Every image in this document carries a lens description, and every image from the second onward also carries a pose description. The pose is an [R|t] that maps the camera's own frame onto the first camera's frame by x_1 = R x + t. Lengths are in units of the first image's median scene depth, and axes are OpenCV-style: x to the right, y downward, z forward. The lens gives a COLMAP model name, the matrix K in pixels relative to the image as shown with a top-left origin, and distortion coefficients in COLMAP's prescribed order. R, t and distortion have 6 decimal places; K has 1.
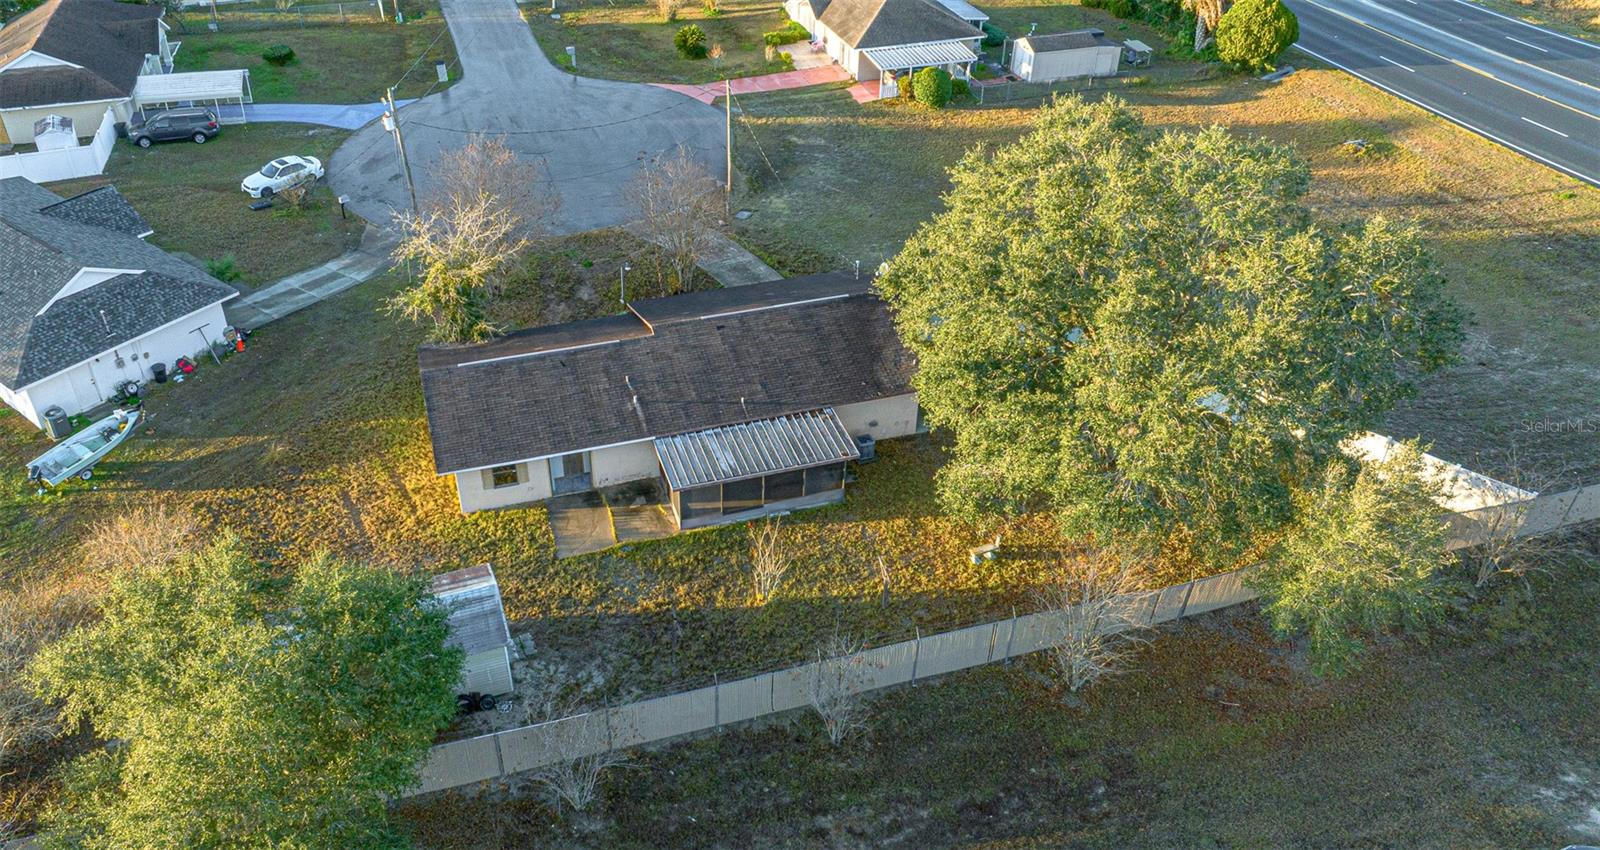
lens RADIAL K [[1355.8, 0, 799.5], [0, 1355.8, 419.0], [0, 0, 1]] dist [-0.004439, -0.002075]
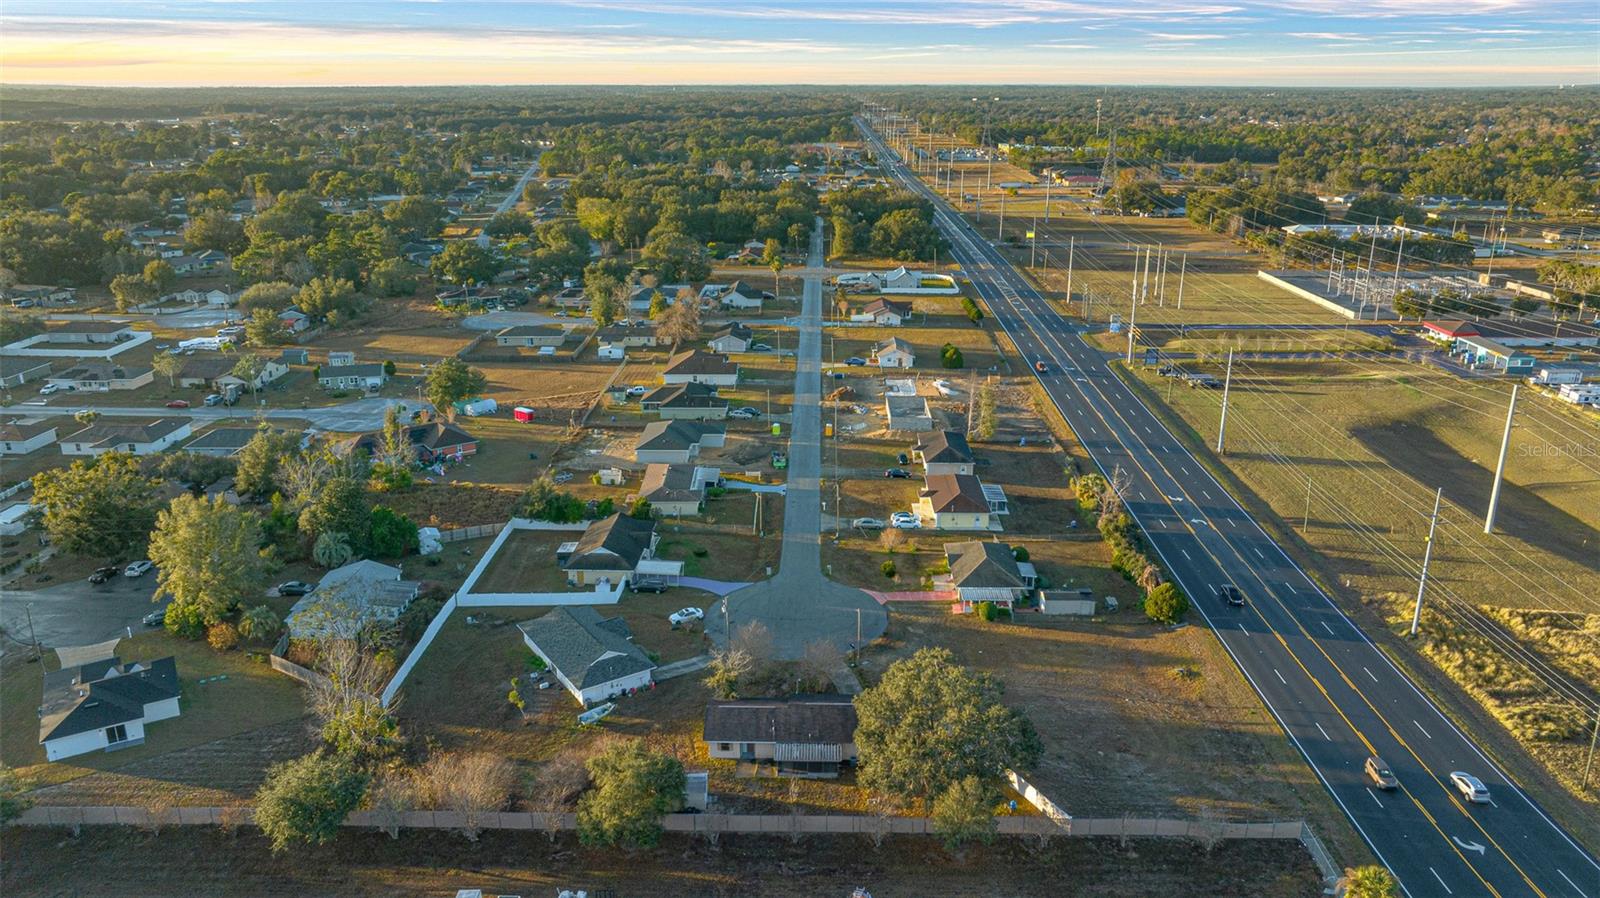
lens RADIAL K [[1103.2, 0, 804.3], [0, 1103.2, 450.2], [0, 0, 1]] dist [-0.029198, -0.000862]
pose [[0.952170, 0.095789, -0.290168, 0.432404], [-0.176494, 0.947582, -0.266343, 0.028382], [0.249445, 0.304816, 0.919165, -1.007337]]
